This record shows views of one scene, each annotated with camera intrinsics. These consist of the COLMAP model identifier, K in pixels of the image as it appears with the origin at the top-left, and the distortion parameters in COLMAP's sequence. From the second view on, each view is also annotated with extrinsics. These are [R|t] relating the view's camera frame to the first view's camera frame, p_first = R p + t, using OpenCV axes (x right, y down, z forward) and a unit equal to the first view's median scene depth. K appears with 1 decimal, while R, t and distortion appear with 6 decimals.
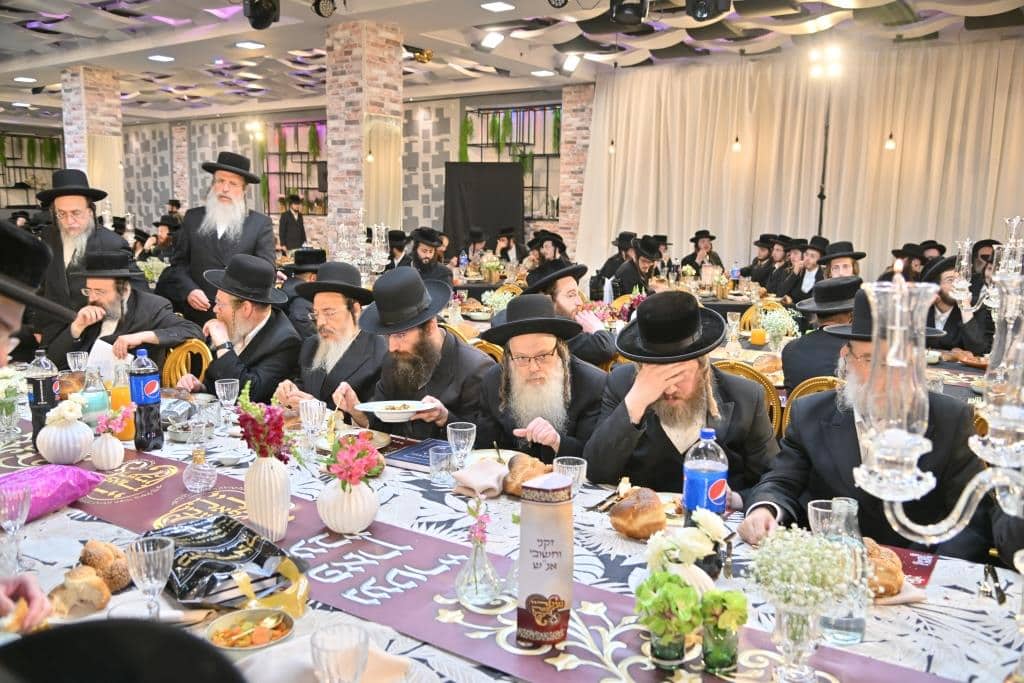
lens RADIAL K [[891.7, 0, 511.7], [0, 891.7, 384.9], [0, 0, 1]] dist [-0.009766, -0.013103]
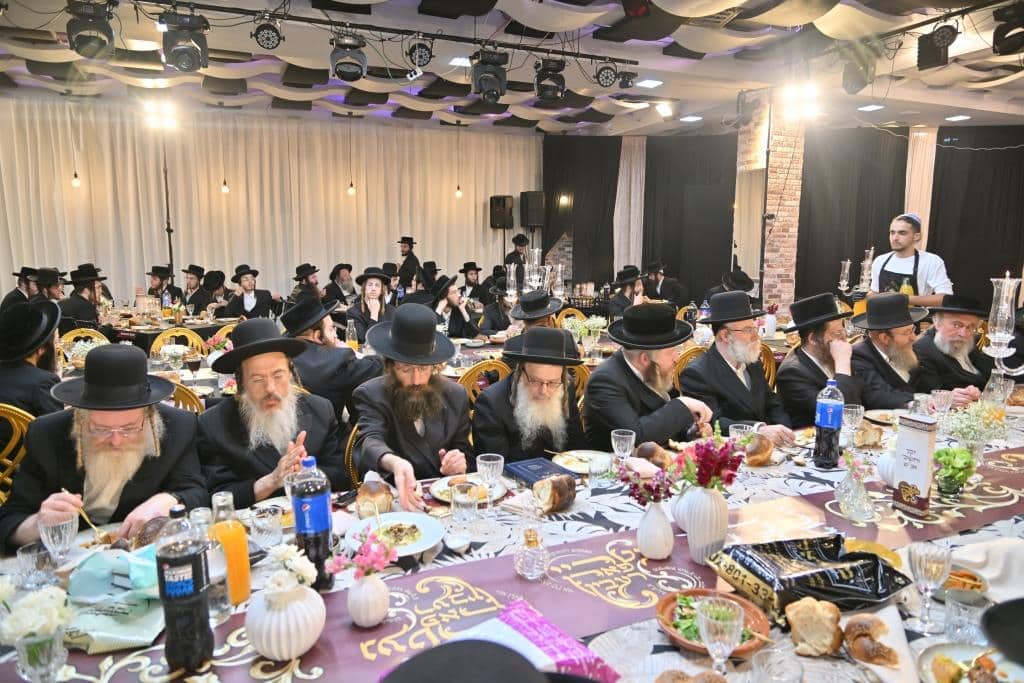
lens RADIAL K [[714.6, 0, 512.0], [0, 714.6, 341.5], [0, 0, 1]] dist [0.002430, 0.000916]
pose [[0.469950, -0.128675, 0.873264, -0.237977], [0.171249, 0.983812, 0.052805, -0.037532], [-0.865922, 0.124730, 0.484378, 0.161373]]
